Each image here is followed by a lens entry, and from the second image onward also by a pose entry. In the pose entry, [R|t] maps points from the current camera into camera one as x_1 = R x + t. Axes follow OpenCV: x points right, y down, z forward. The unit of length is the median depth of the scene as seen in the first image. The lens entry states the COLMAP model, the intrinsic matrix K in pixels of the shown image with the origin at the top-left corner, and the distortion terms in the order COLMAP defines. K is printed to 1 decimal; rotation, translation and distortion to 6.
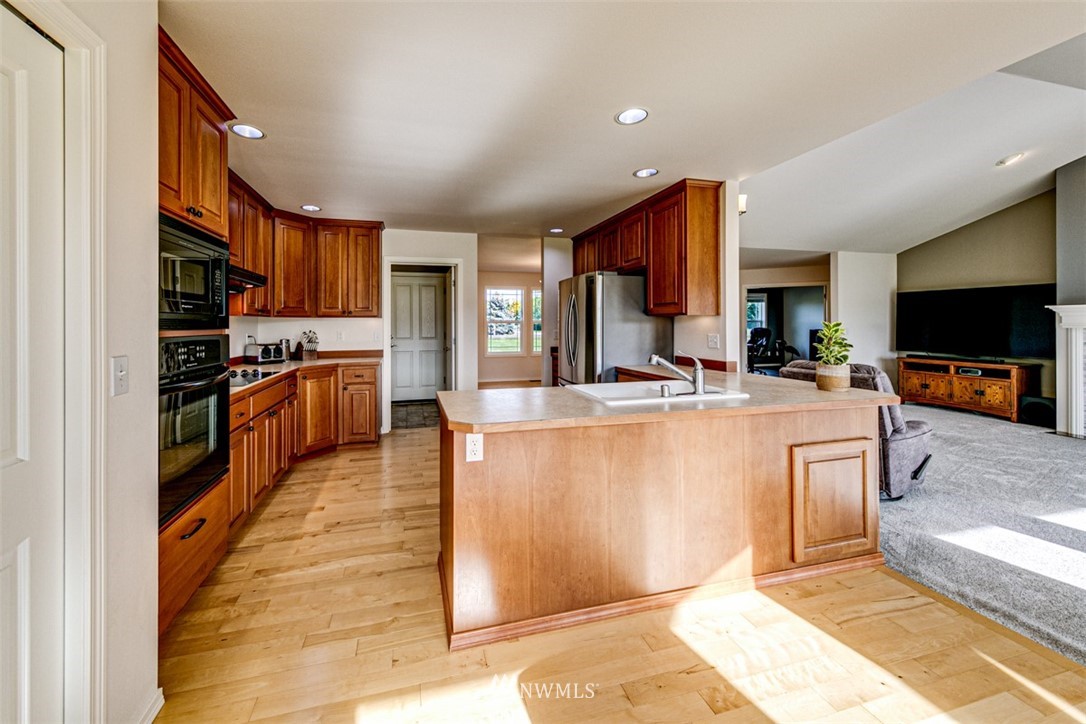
lens RADIAL K [[410.8, 0, 488.3], [0, 410.8, 320.6], [0, 0, 1]] dist [0.002444, 0.000894]
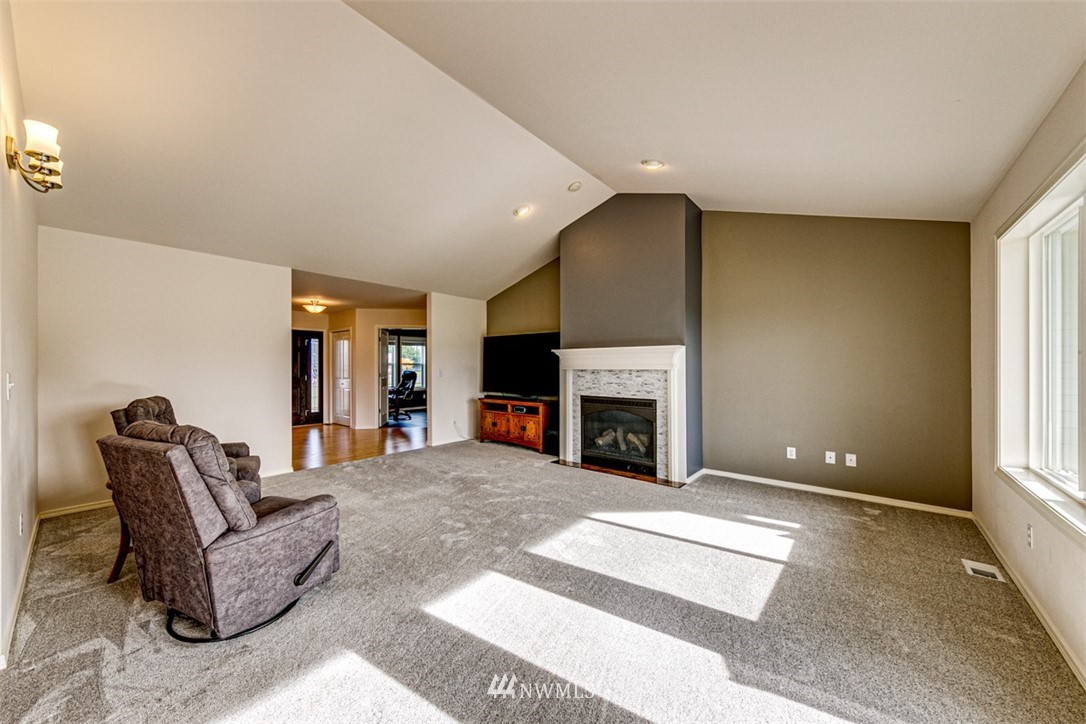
lens RADIAL K [[410.8, 0, 478.0], [0, 410.8, 370.7], [0, 0, 1]] dist [0.002444, 0.000894]
pose [[0.843749, -0.001171, 0.536737, 0.464871], [-0.006349, 0.999906, 0.012162, 0.006708], [-0.536701, -0.013669, 0.843662, 0.129919]]
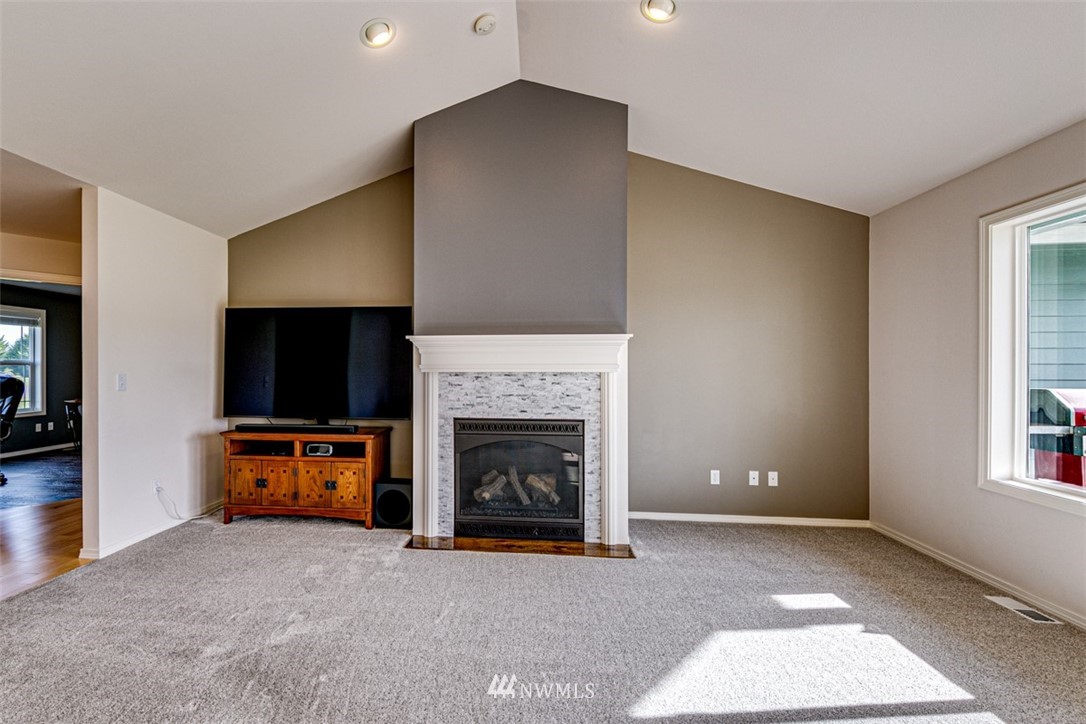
lens RADIAL K [[482.4, 0, 502.9], [0, 482.4, 369.7], [0, 0, 1]] dist [0.003382, -0.000153]
pose [[0.334792, 0.004078, 0.942283, 0.591201], [-0.007669, 0.999969, -0.001603, 0.010655], [-0.942261, -0.006690, 0.334813, 0.511792]]
